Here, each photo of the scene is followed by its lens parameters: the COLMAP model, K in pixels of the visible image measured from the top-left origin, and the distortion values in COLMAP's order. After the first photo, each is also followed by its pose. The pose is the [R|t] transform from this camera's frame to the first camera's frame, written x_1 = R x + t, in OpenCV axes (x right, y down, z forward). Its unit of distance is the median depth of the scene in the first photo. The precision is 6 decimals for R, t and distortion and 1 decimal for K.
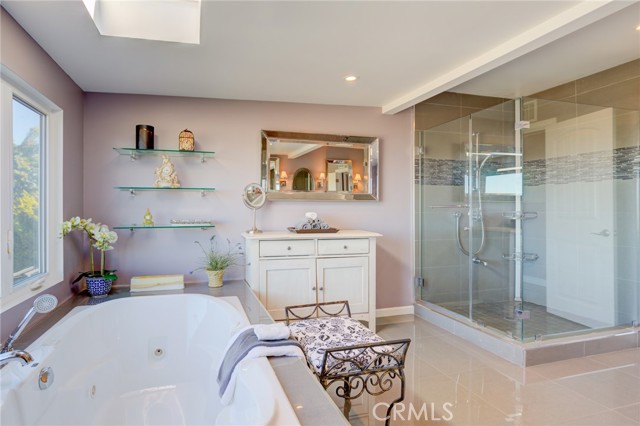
lens RADIAL K [[330.8, 0, 304.6], [0, 330.8, 207.4], [0, 0, 1]] dist [-0.006918, 0.000549]
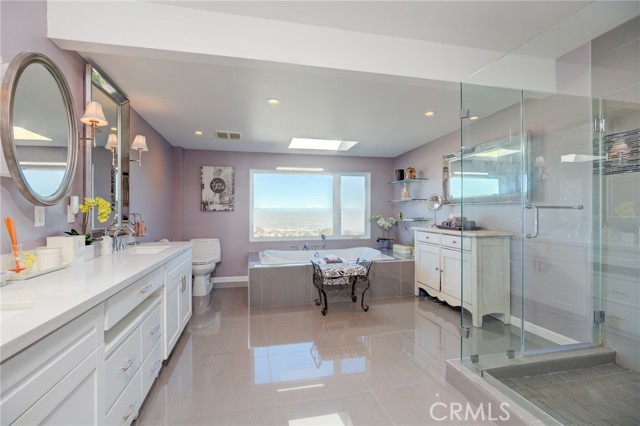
lens RADIAL K [[294.2, 0, 318.6], [0, 294.2, 212.9], [0, 0, 1]] dist [-0.013709, 0.001423]
pose [[-0.047798, 0.004750, -0.998846, 1.261828], [-0.002688, 0.999984, 0.004884, 0.009260], [0.998853, 0.002918, -0.047785, 0.572874]]
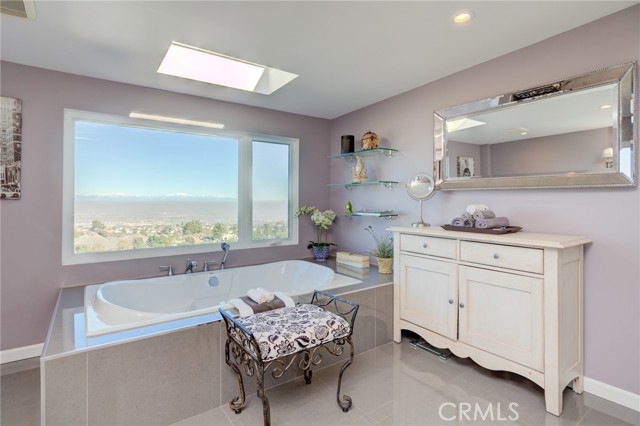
lens RADIAL K [[330.8, 0, 317.9], [0, 330.8, 198.2], [0, 0, 1]] dist [-0.006918, 0.000549]
pose [[0.335452, -0.007532, -0.942027, 0.656484], [-0.004673, 0.999942, -0.009659, 0.010347], [0.942046, 0.007643, 0.335397, 0.443023]]
